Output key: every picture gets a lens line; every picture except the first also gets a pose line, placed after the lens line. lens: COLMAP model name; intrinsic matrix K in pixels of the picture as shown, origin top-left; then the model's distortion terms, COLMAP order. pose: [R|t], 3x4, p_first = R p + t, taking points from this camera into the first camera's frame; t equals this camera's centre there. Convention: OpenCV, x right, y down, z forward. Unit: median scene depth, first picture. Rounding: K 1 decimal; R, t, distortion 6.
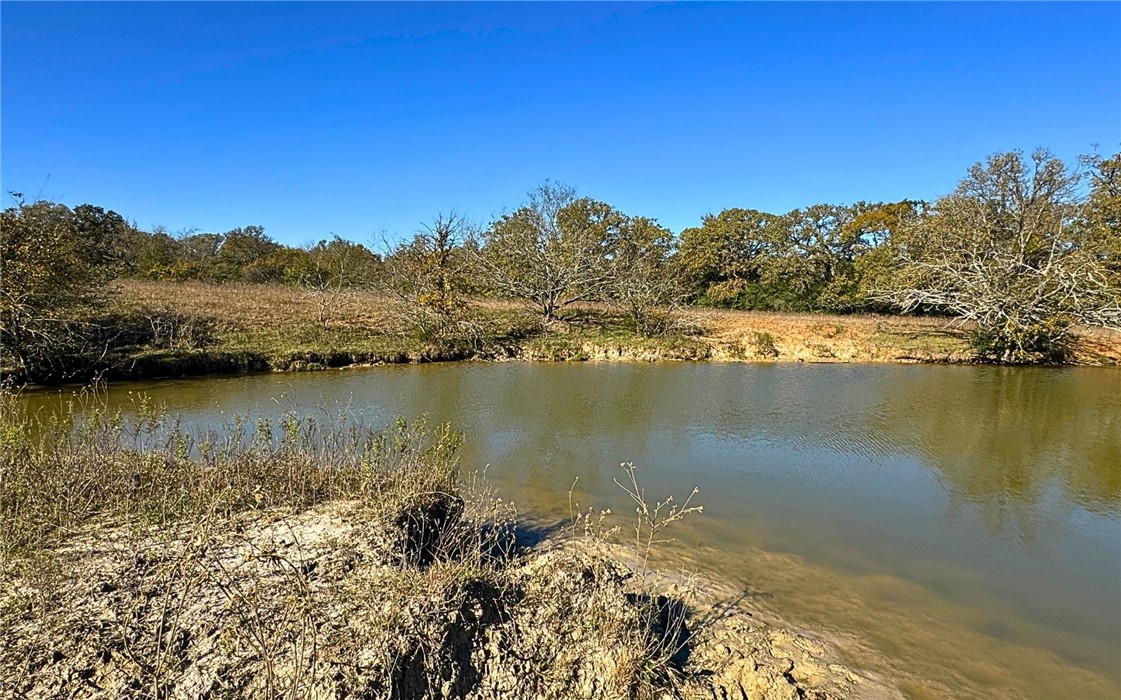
lens RADIAL K [[580.0, 0, 561.3], [0, 580.0, 347.1], [0, 0, 1]] dist [0.003460, 0.001018]
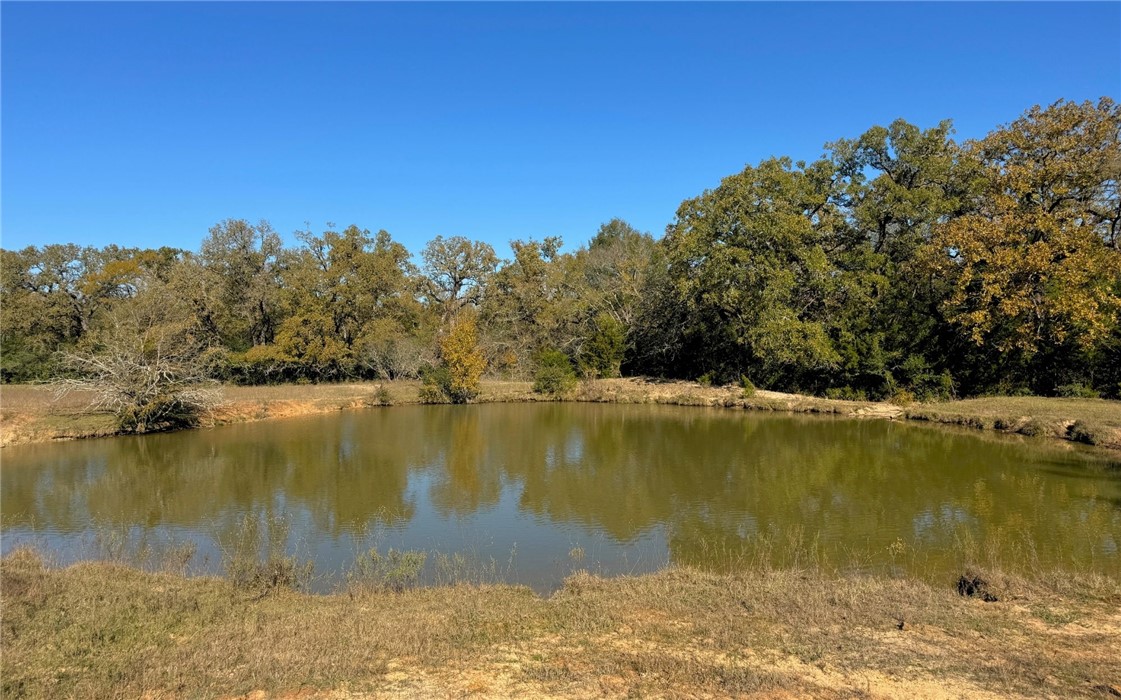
lens RADIAL K [[803.7, 0, 559.3], [0, 803.7, 347.6], [0, 0, 1]] dist [0.129570, -0.181594]
pose [[0.625985, -0.029941, 0.779260, -0.031917], [0.081217, 0.996332, -0.026960, -0.012911], [-0.775594, 0.080166, 0.626121, -0.316507]]
